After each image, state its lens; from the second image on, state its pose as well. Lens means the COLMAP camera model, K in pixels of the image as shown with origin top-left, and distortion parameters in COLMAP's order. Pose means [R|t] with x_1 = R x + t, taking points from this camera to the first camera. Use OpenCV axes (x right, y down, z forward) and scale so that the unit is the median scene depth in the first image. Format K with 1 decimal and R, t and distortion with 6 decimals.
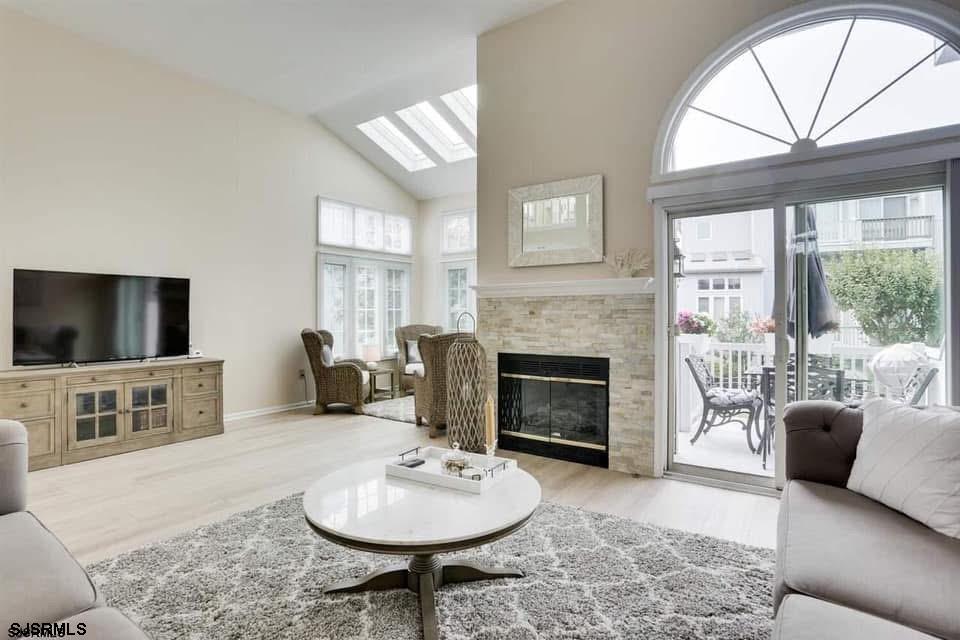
lens RADIAL K [[475.0, 0, 484.3], [0, 475.0, 309.5], [0, 0, 1]] dist [-0.075481, 0.052431]
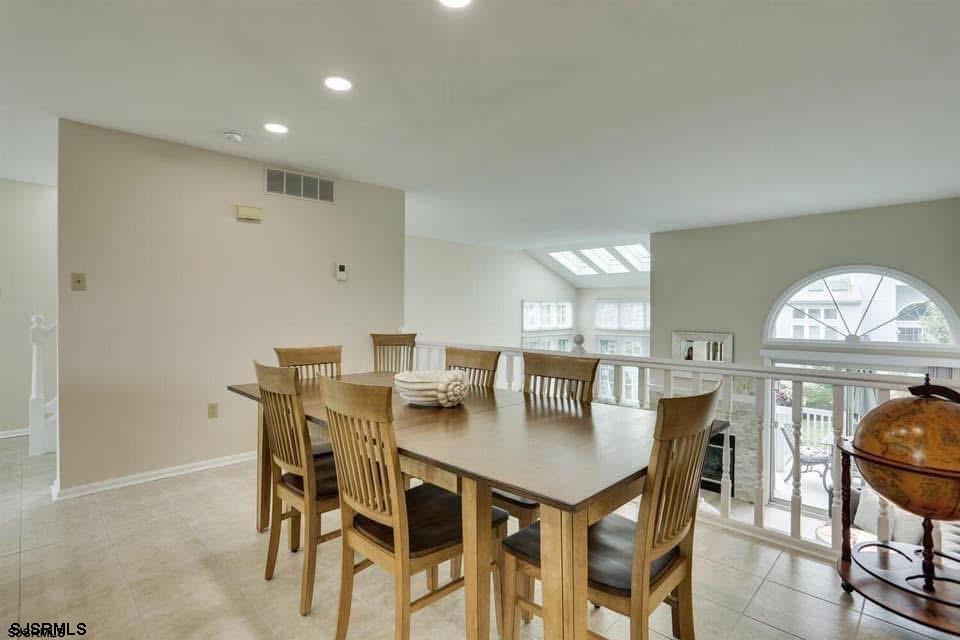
lens RADIAL K [[472.2, 0, 483.3], [0, 472.2, 303.9], [0, 0, 1]] dist [-0.005358, -0.000441]
pose [[0.988005, 0.011069, -0.154025, -0.432541], [-0.009615, 0.999902, 0.010187, -0.429098], [0.154123, -0.008584, 0.988014, -0.967468]]
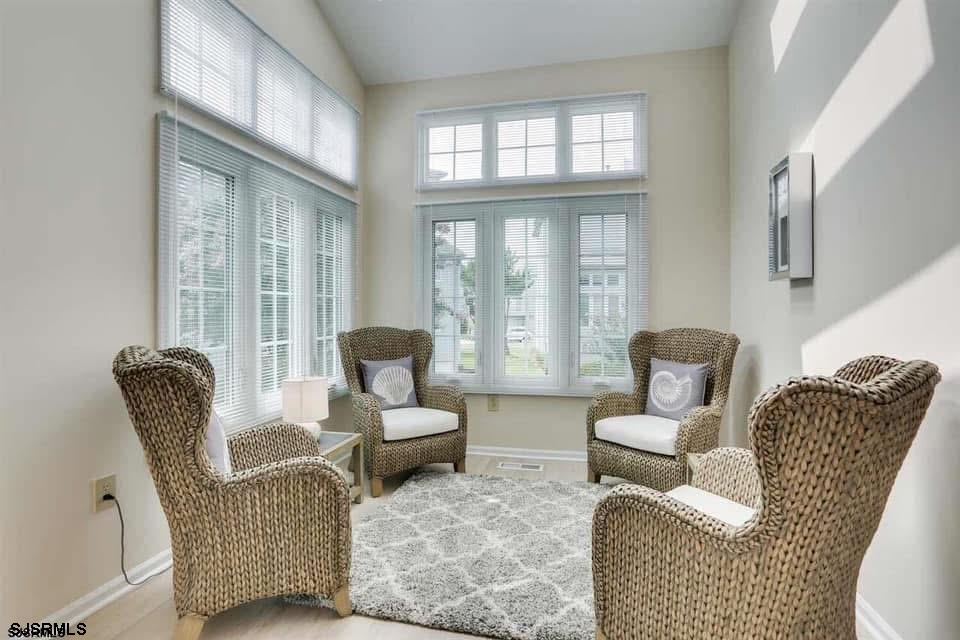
lens RADIAL K [[472.2, 0, 483.3], [0, 472.2, 303.9], [0, 0, 1]] dist [-0.005358, -0.000441]
pose [[0.924719, -0.000083, 0.380650, -0.482648], [-0.003903, 0.999945, 0.009701, 0.012300], [-0.380630, -0.010456, 0.924668, 1.081651]]
